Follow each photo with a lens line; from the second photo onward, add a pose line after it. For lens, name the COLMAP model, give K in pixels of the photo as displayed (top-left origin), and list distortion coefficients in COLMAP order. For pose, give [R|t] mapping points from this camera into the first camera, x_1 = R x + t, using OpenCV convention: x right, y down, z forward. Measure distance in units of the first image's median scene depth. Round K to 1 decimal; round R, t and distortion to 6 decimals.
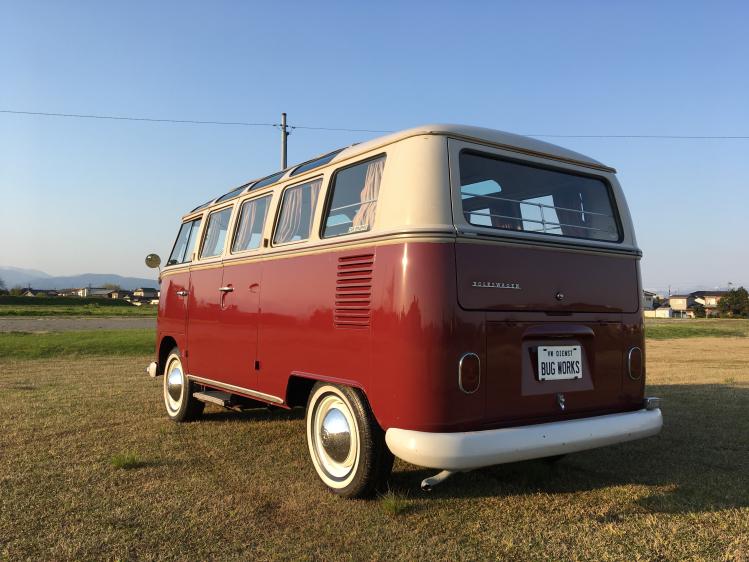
lens RADIAL K [[657.2, 0, 374.5], [0, 657.2, 281.0], [0, 0, 1]] dist [-0.011101, -0.004871]
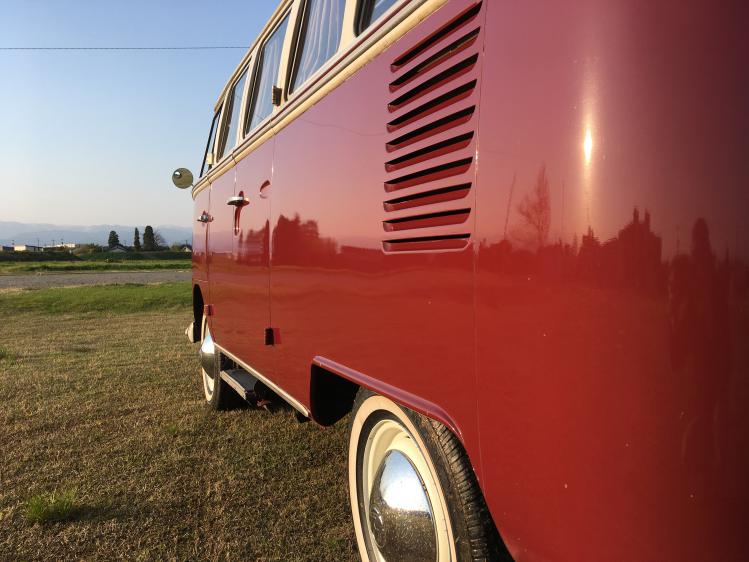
lens RADIAL K [[657.2, 0, 374.5], [0, 657.2, 281.0], [0, 0, 1]] dist [-0.011101, -0.004871]
pose [[0.978400, -0.011175, -0.206419, 0.008666], [0.026892, 0.996933, 0.073494, 0.042046], [0.204964, -0.077458, 0.975700, 0.446583]]
